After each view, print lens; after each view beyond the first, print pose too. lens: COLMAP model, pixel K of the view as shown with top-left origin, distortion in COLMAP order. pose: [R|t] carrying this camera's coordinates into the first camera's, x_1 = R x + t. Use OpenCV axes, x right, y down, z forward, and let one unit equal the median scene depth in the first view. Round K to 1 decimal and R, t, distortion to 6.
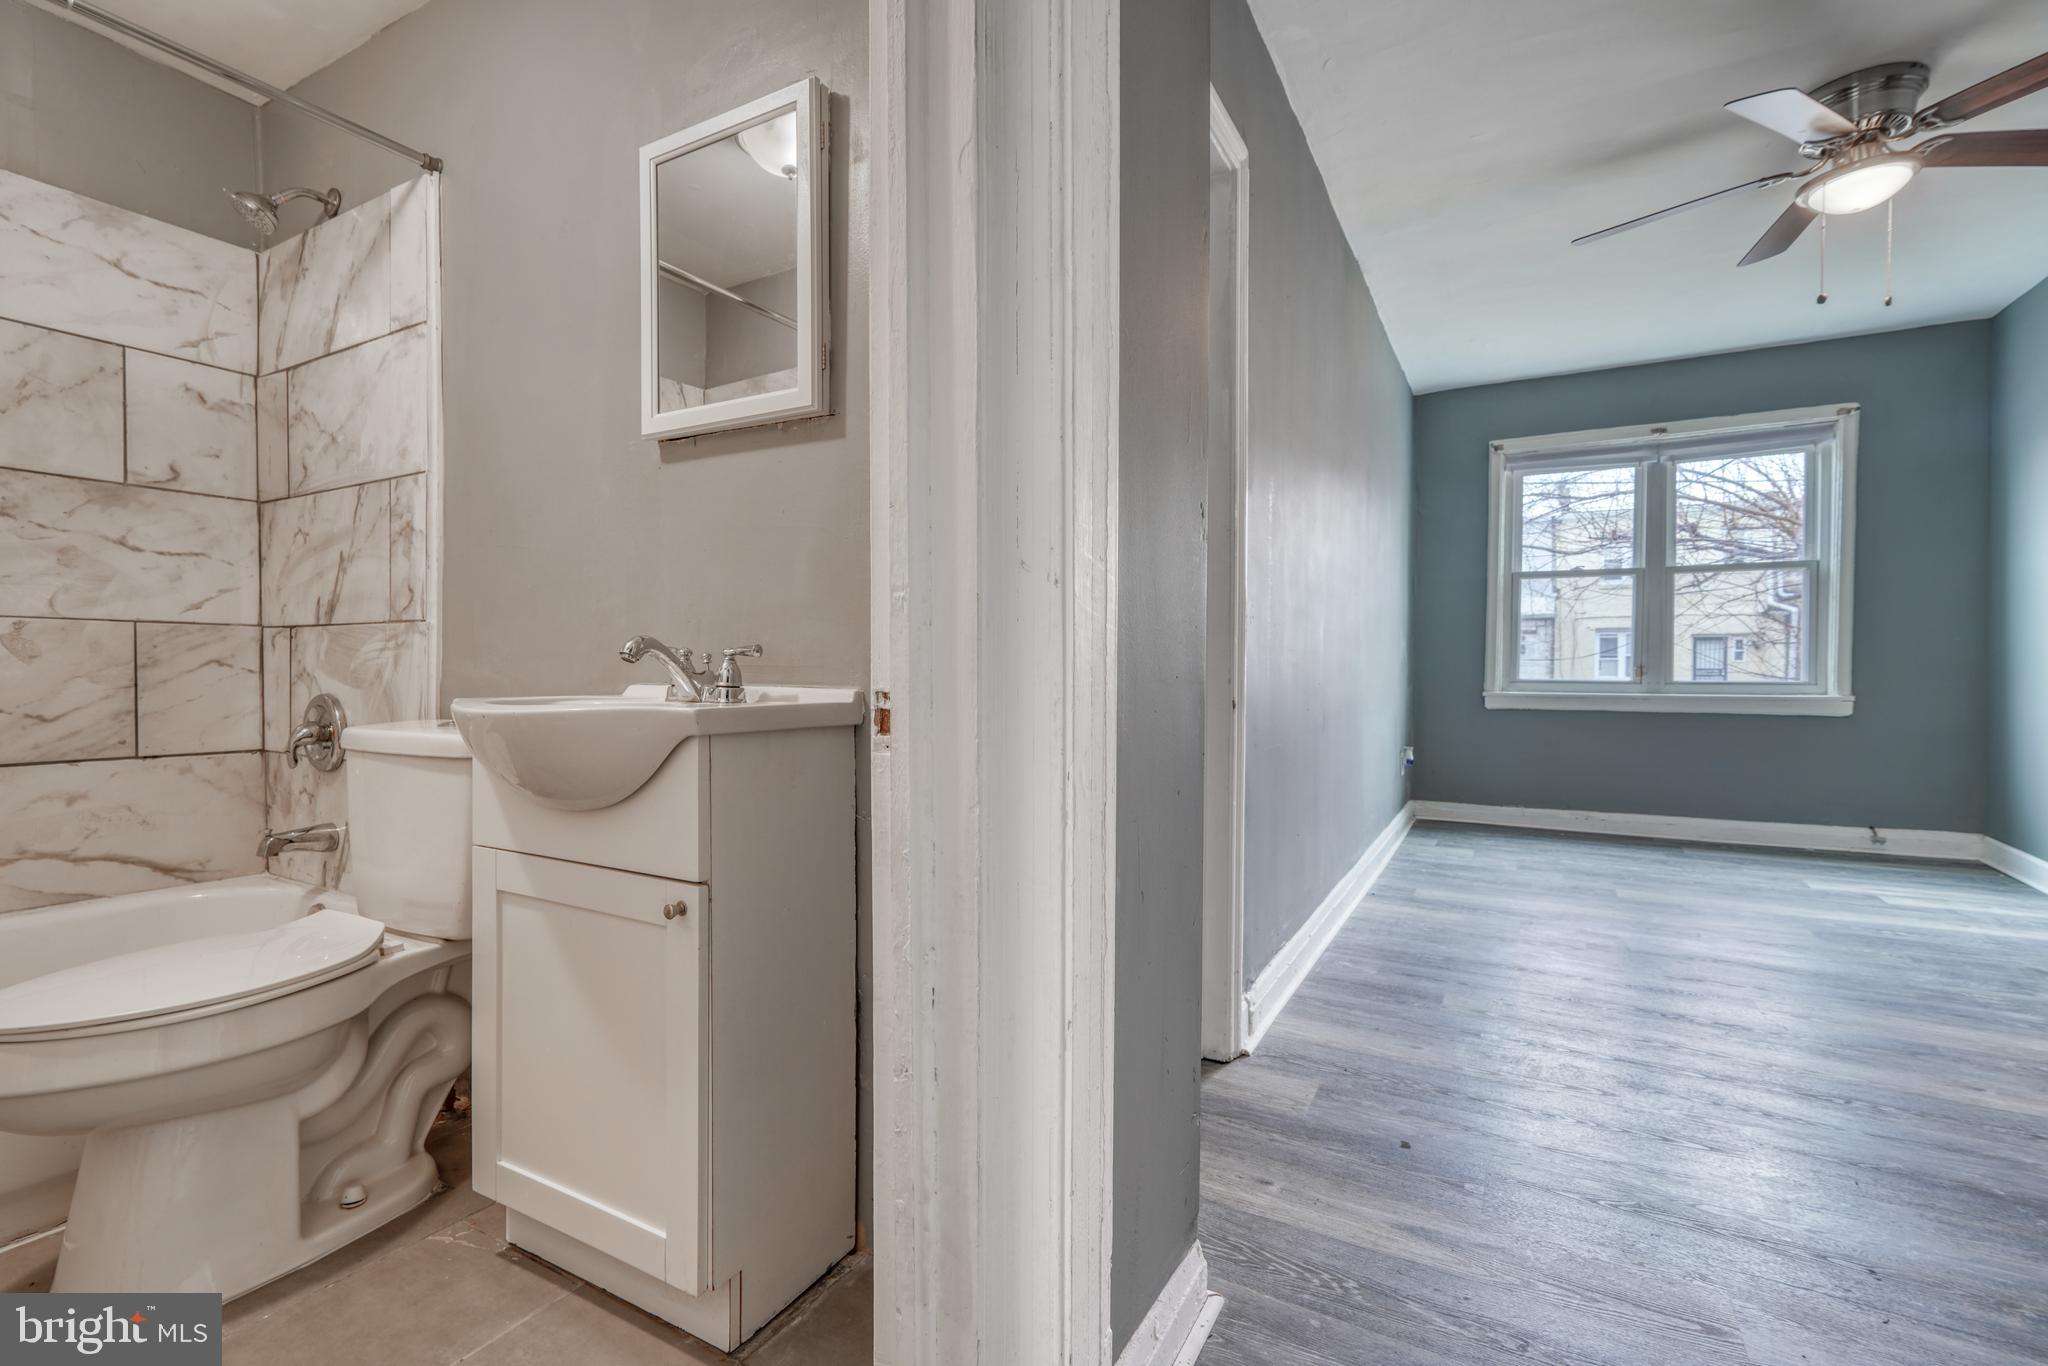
lens RADIAL K [[920.3, 0, 1012.2], [0, 920.3, 687.5], [0, 0, 1]] dist [-0.008843, 0.004105]
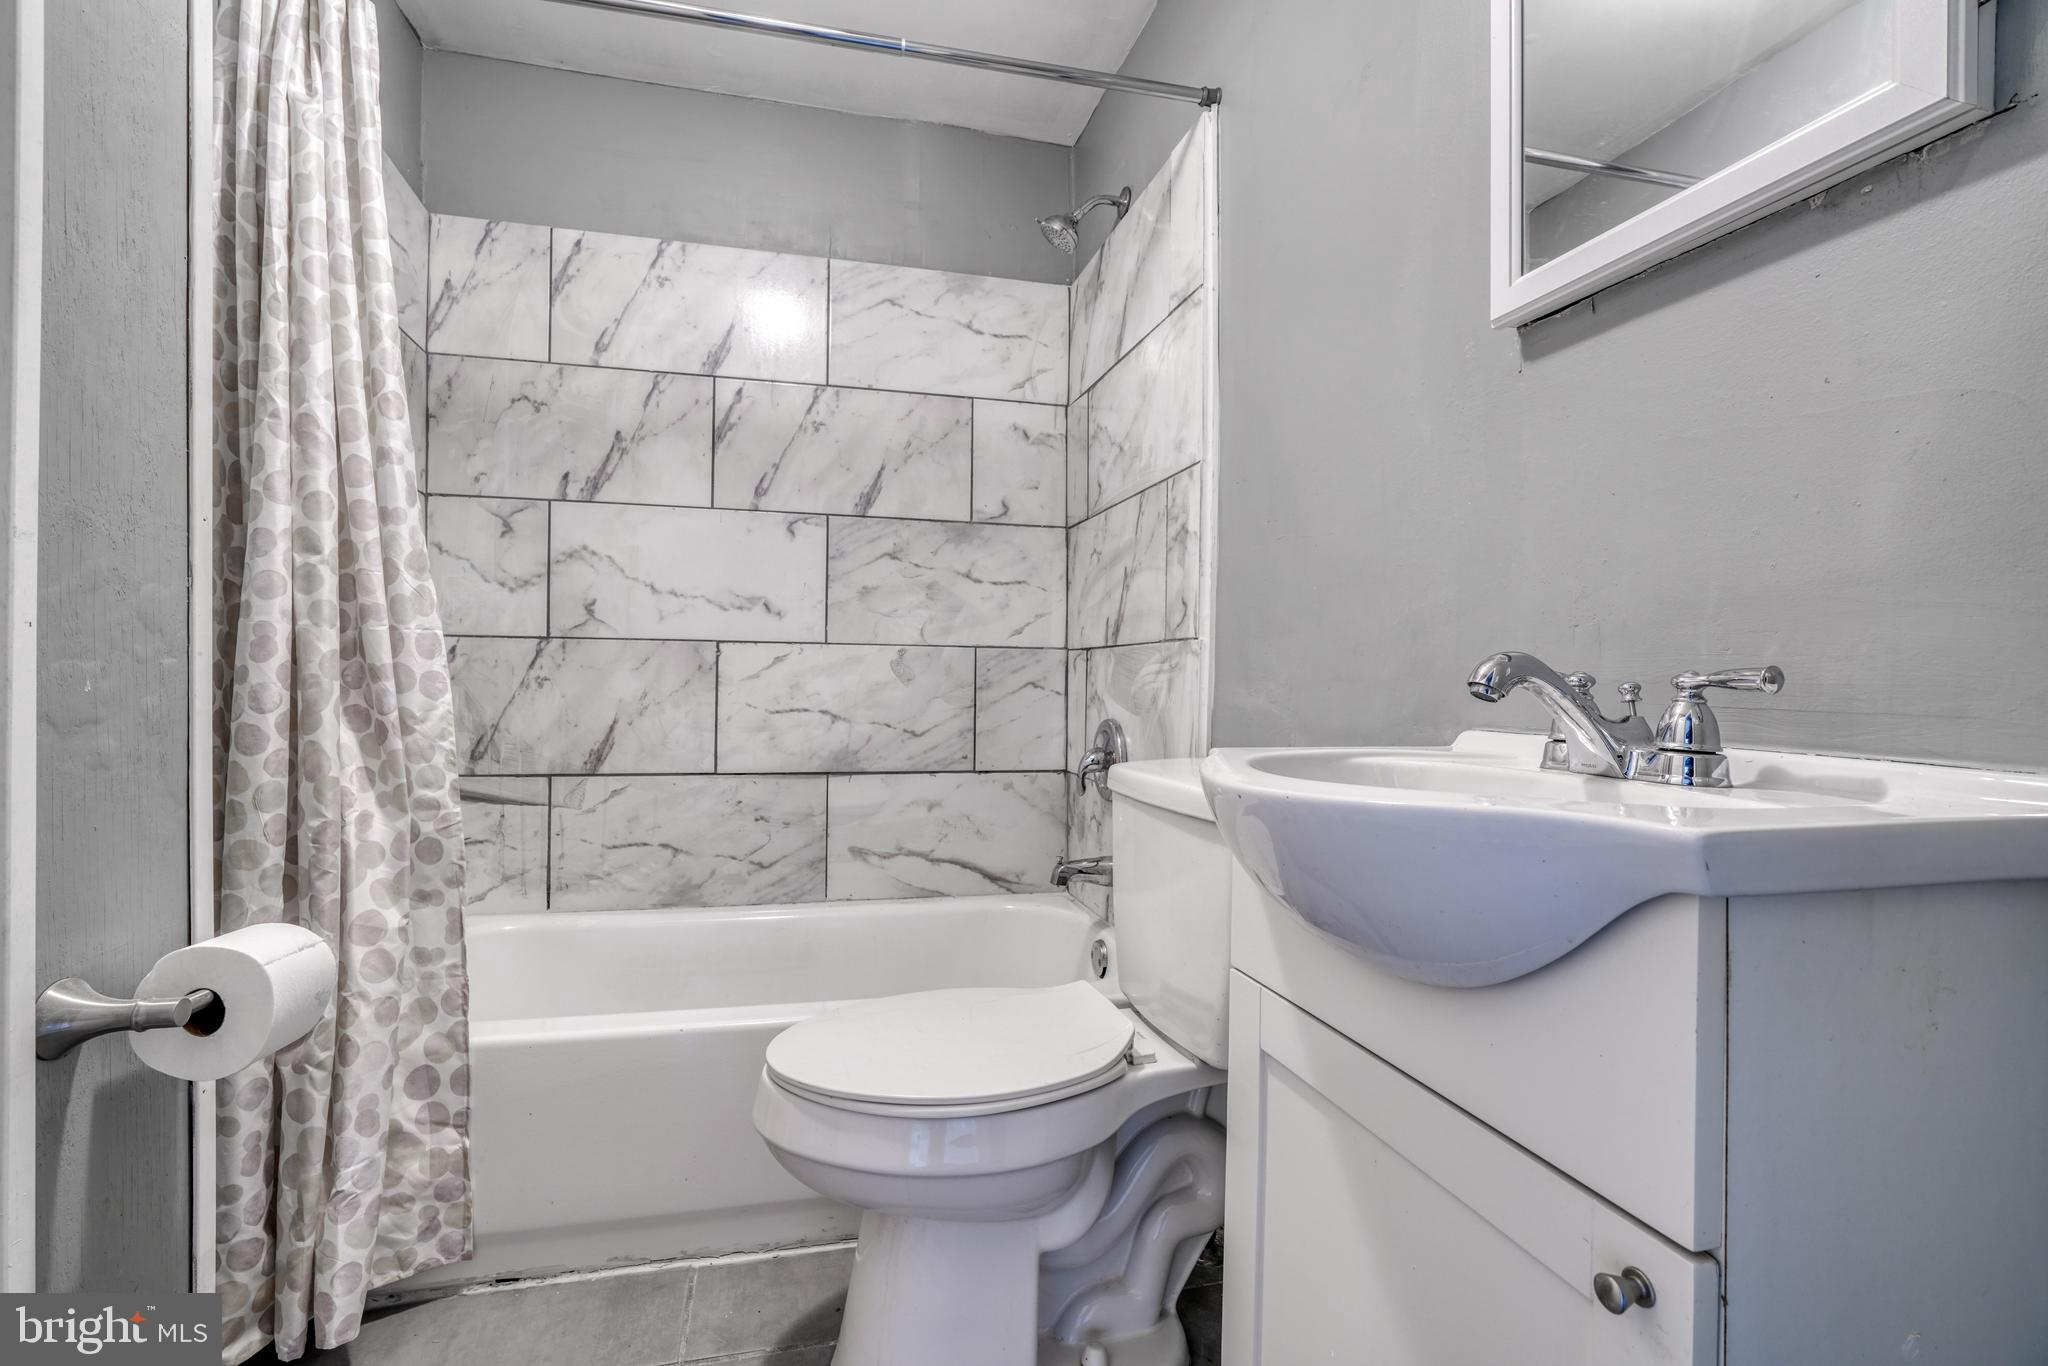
lens RADIAL K [[893.2, 0, 1016.3], [0, 893.2, 671.8], [0, 0, 1]] dist [-0.020143, 0.010140]
pose [[0.694607, -0.002368, -0.719386, -0.162306], [-0.022491, 0.999434, -0.025007, -0.017534], [0.719038, 0.033550, 0.694161, 0.304914]]
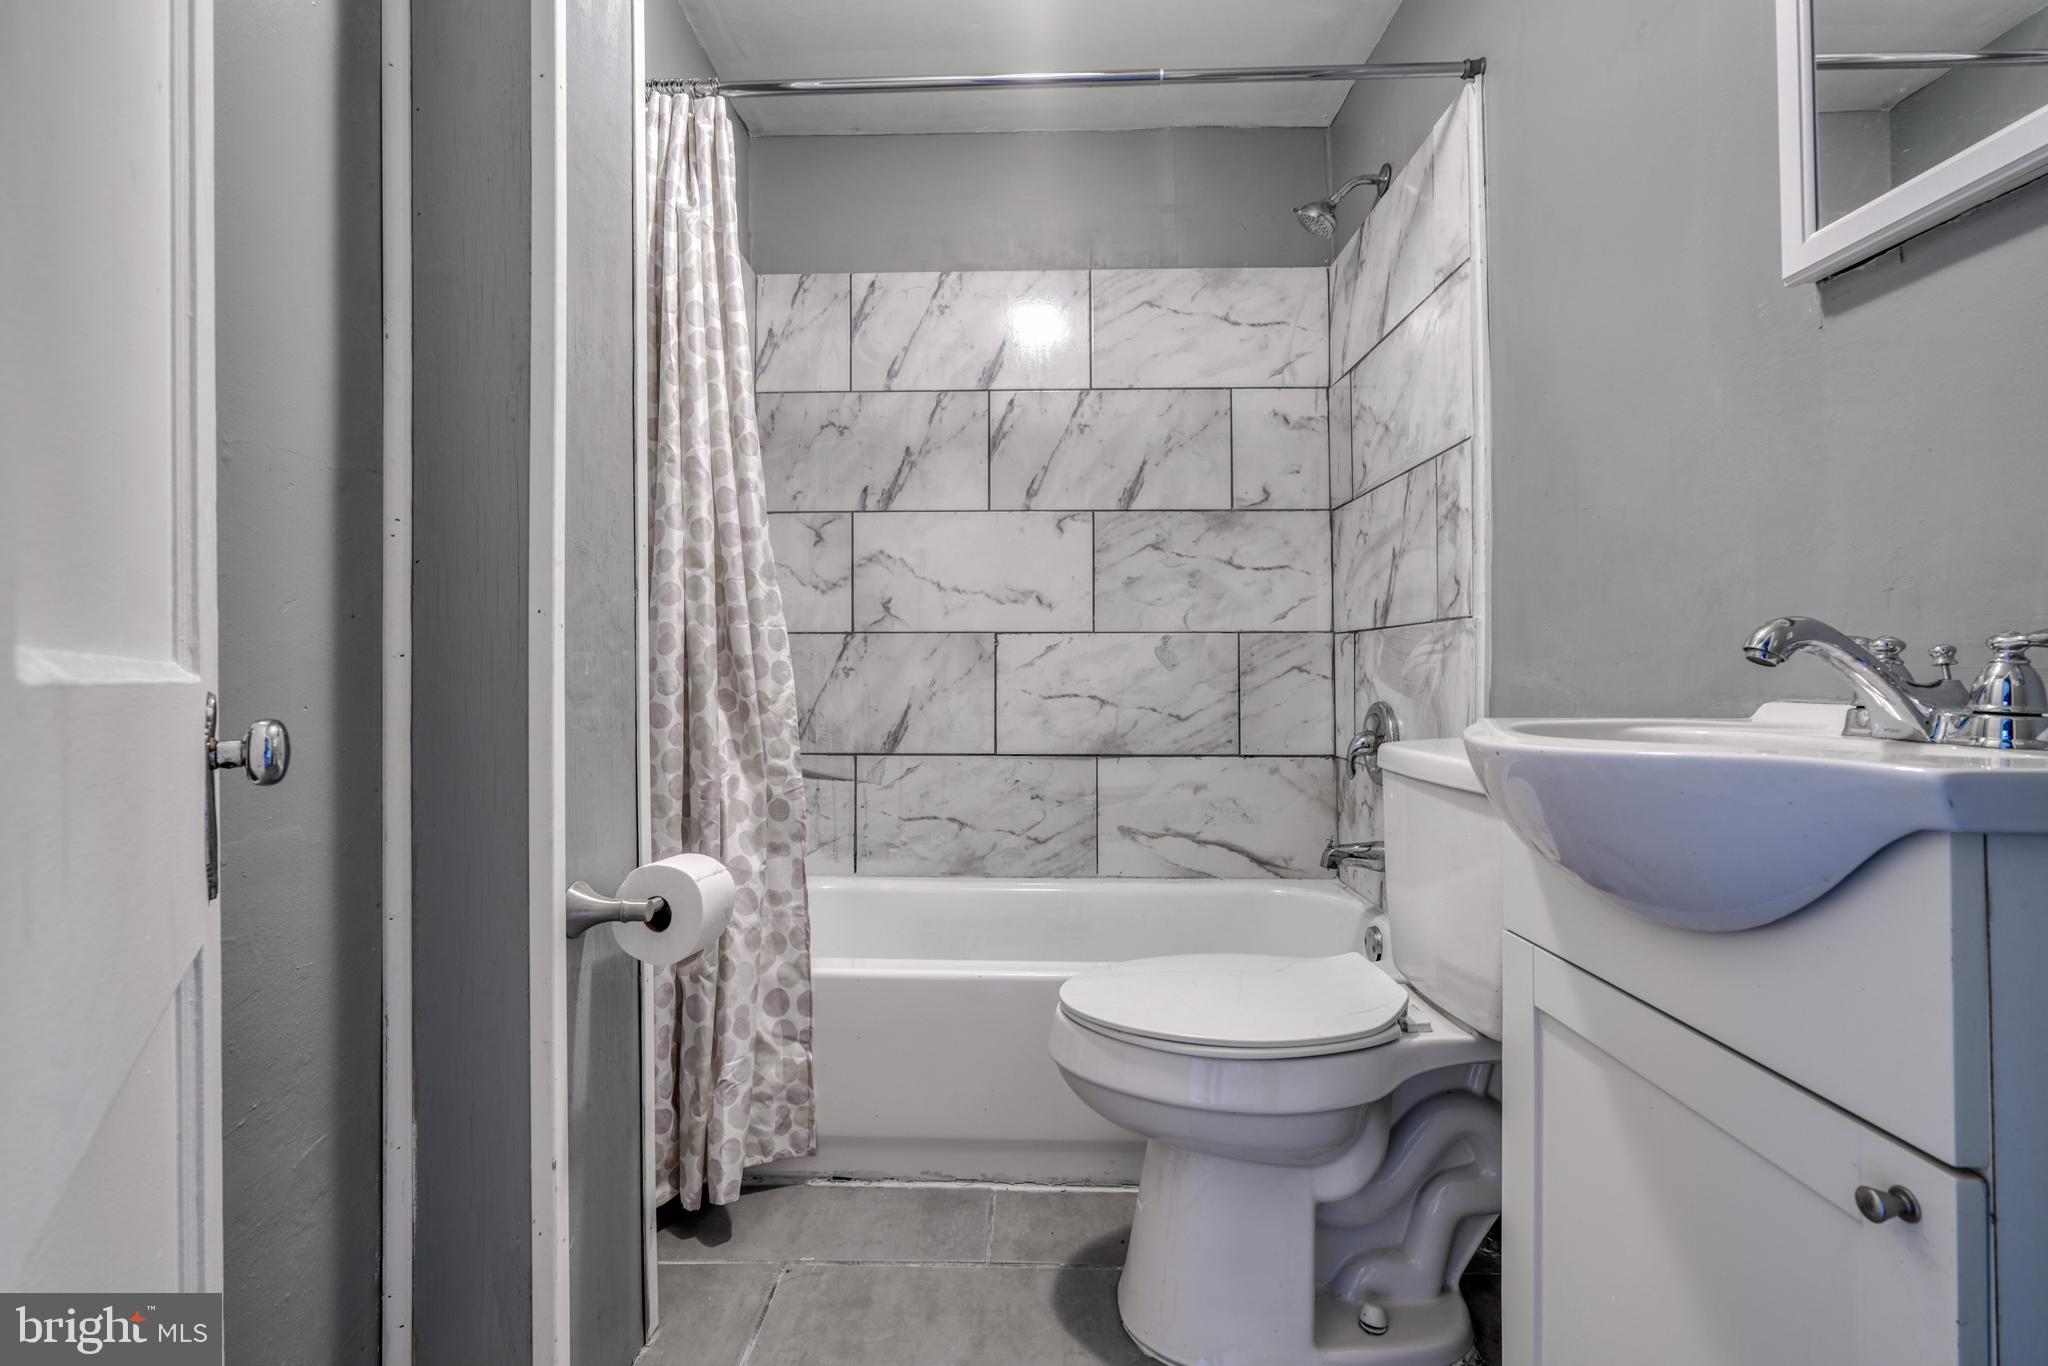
lens RADIAL K [[931.0, 0, 1023.5], [0, 931.0, 652.5], [0, 0, 1]] dist [-0.015321, 0.006856]
pose [[0.480656, -0.022400, -0.876623, -0.099638], [-0.013725, 0.999359, -0.033061, -0.007250], [0.876802, 0.027922, 0.480040, 0.238771]]
